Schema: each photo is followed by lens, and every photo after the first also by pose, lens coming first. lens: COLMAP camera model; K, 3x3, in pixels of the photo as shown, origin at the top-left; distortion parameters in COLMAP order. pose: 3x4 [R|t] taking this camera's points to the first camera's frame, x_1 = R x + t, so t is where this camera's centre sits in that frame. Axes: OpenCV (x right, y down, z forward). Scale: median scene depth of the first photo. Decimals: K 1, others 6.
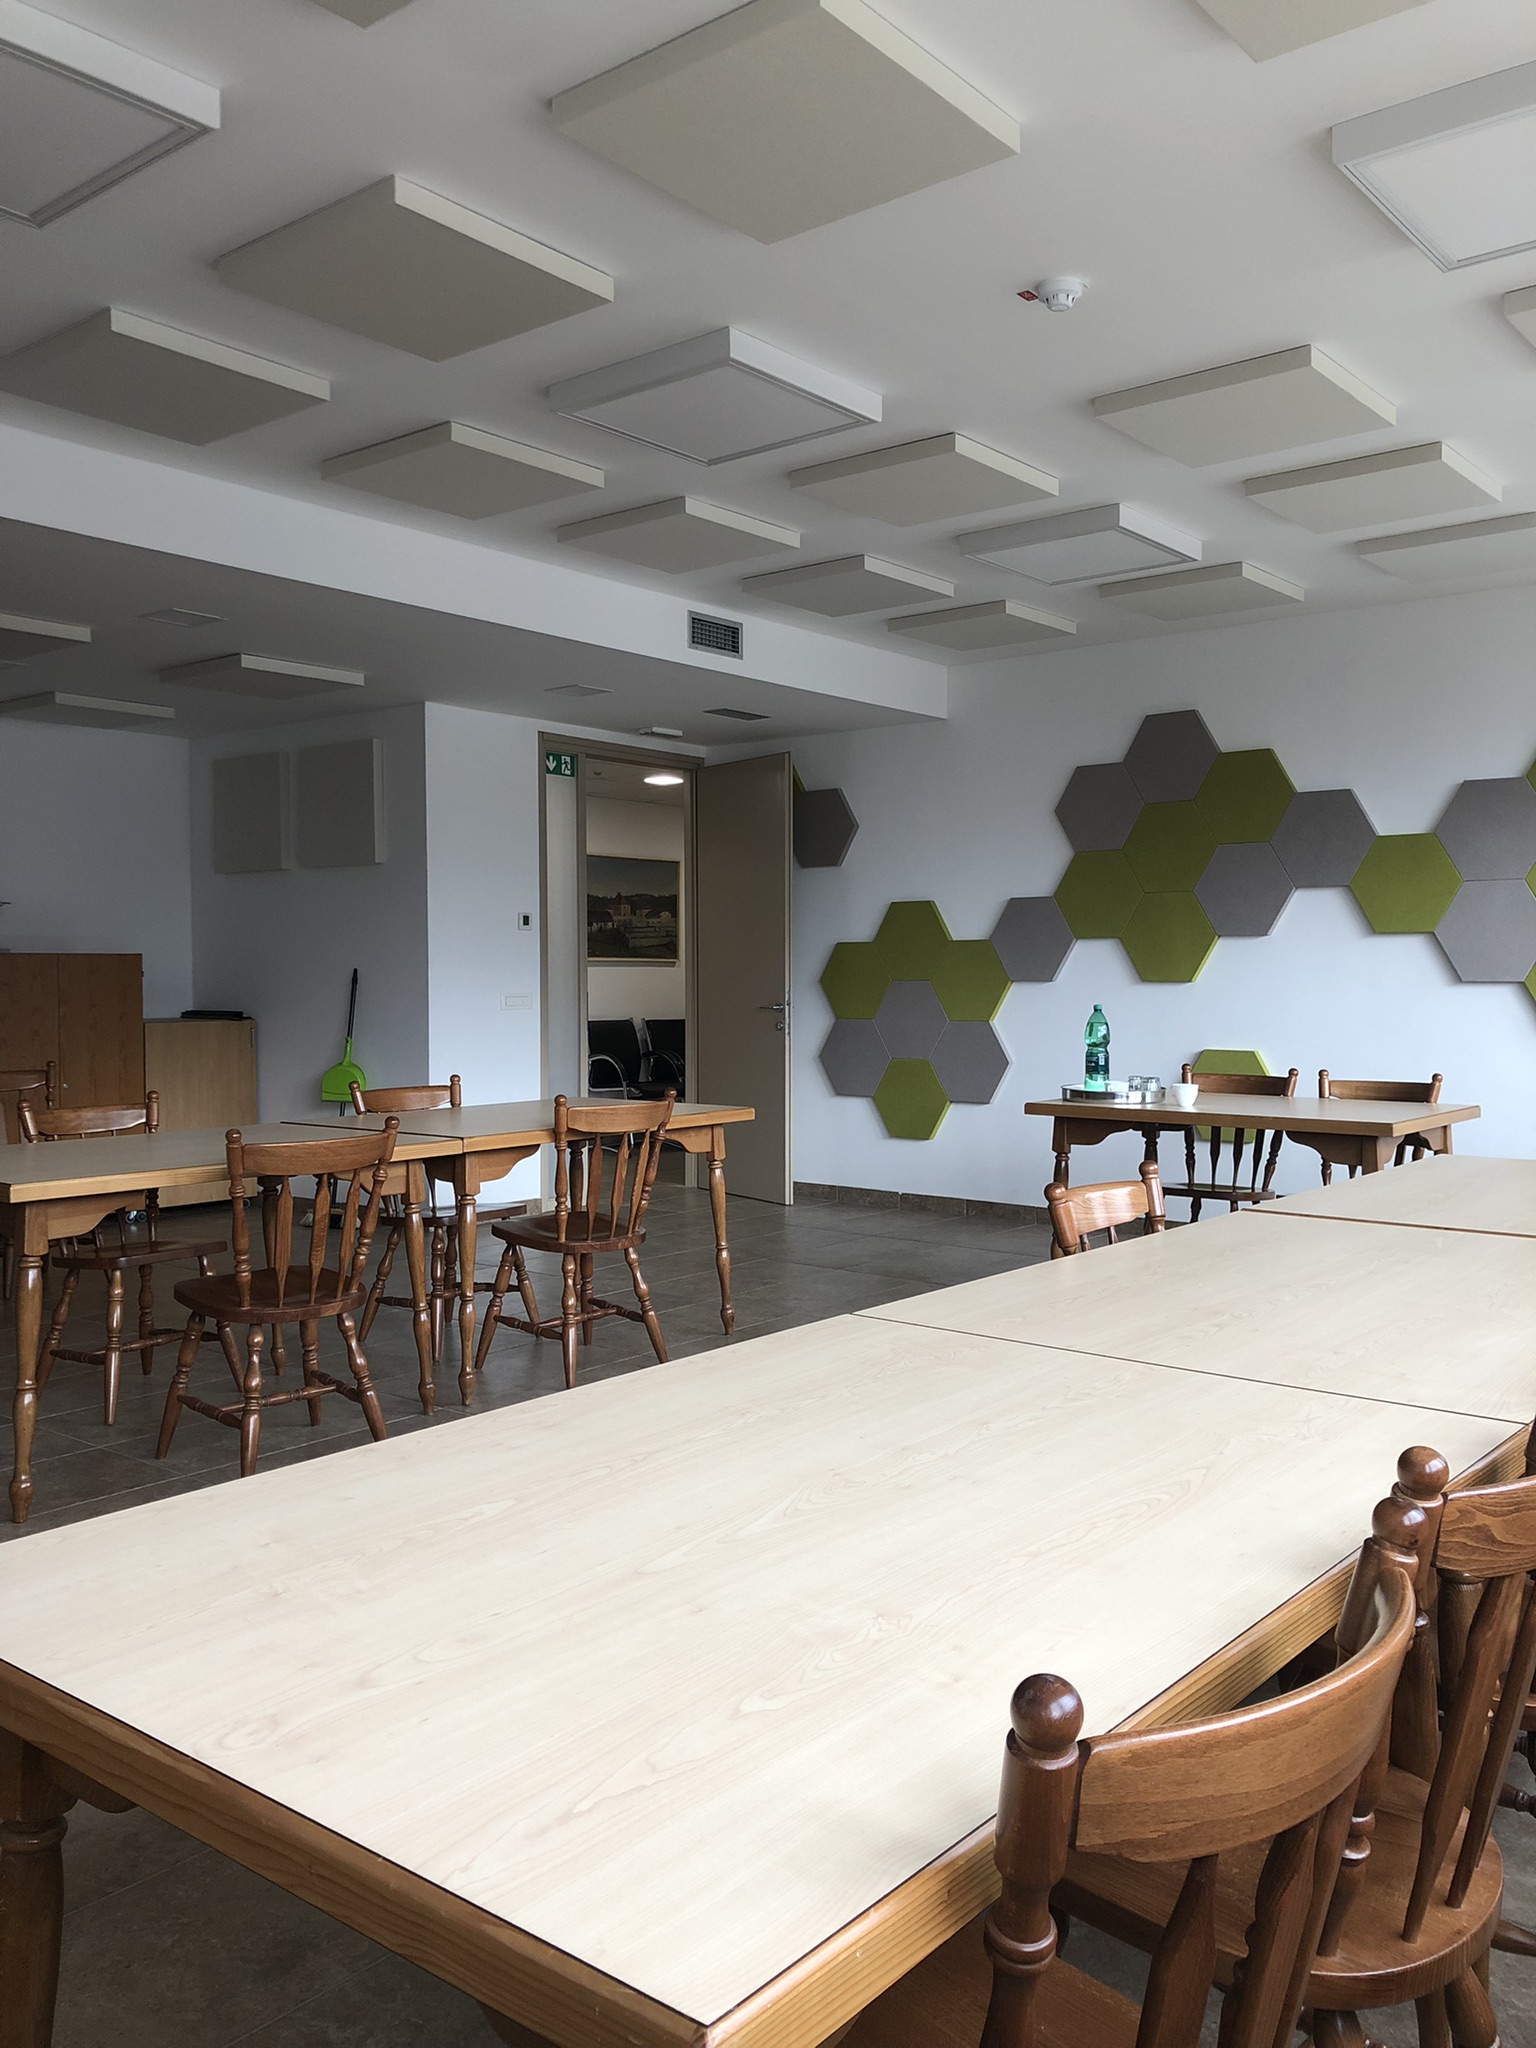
lens RADIAL K [[1660.3, 0, 762.9], [0, 1660.3, 1005.1], [0, 0, 1]] dist [0.053921, -0.064718]
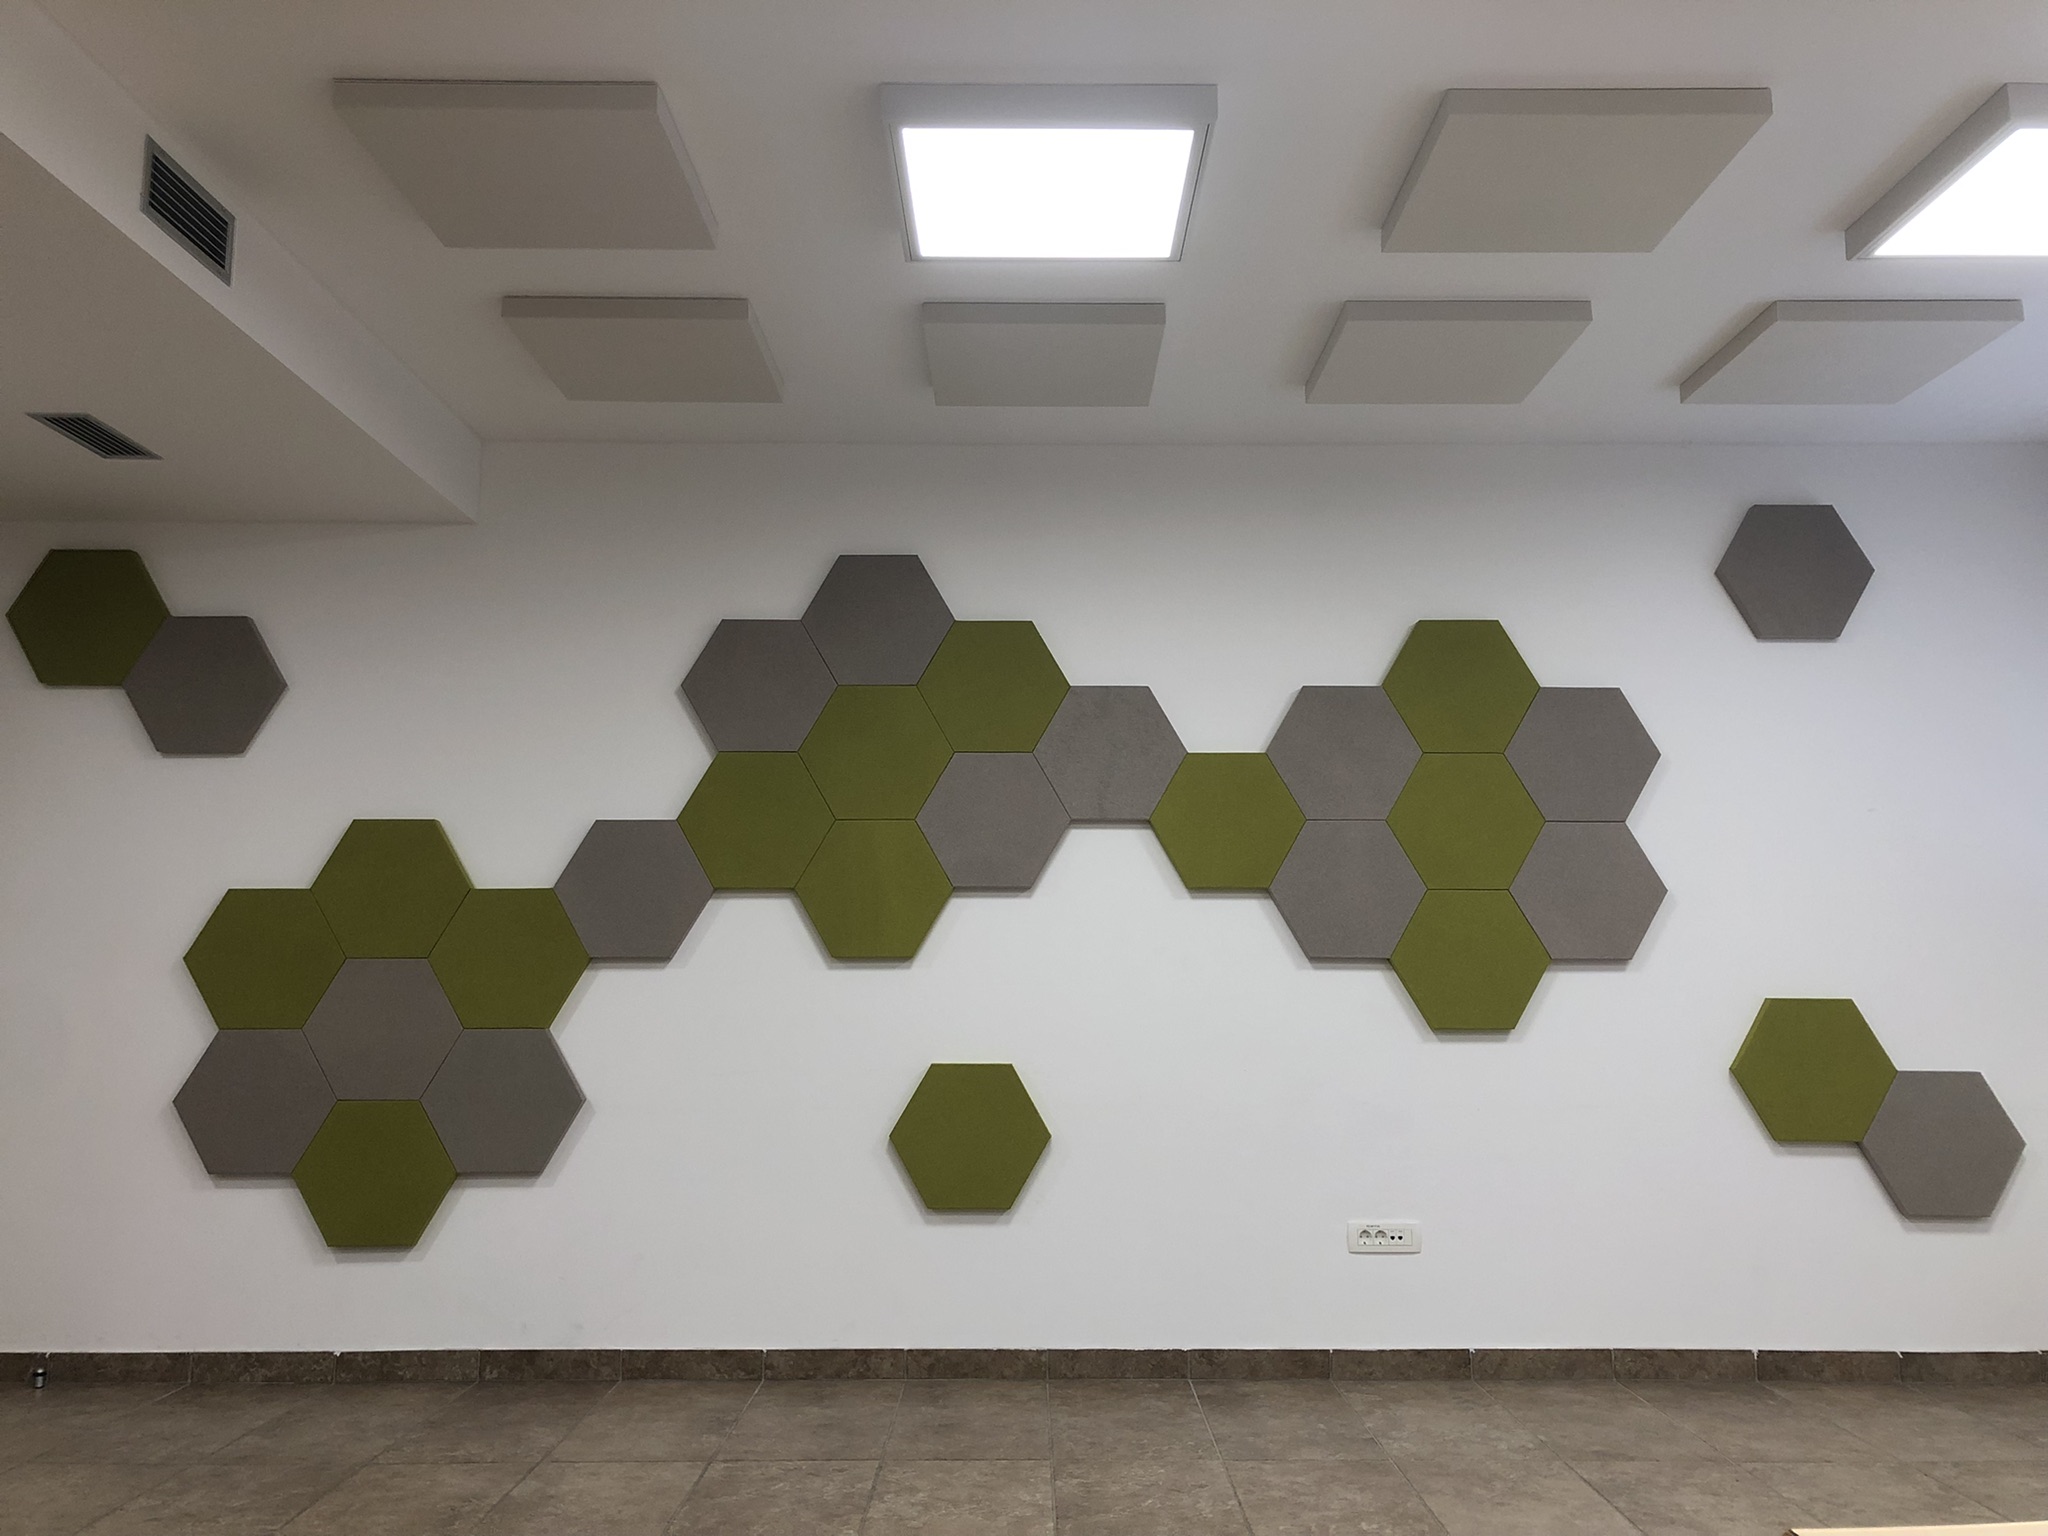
lens RADIAL K [[1660.3, 0, 1021.6], [0, 1660.3, 748.3], [0, 0, 1]] dist [0.053921, -0.064718]
pose [[0.774165, 0.087587, 0.626895, -0.165040], [0.010602, 0.988447, -0.151195, 0.002785], [-0.632895, 0.123696, 0.764293, 0.636605]]
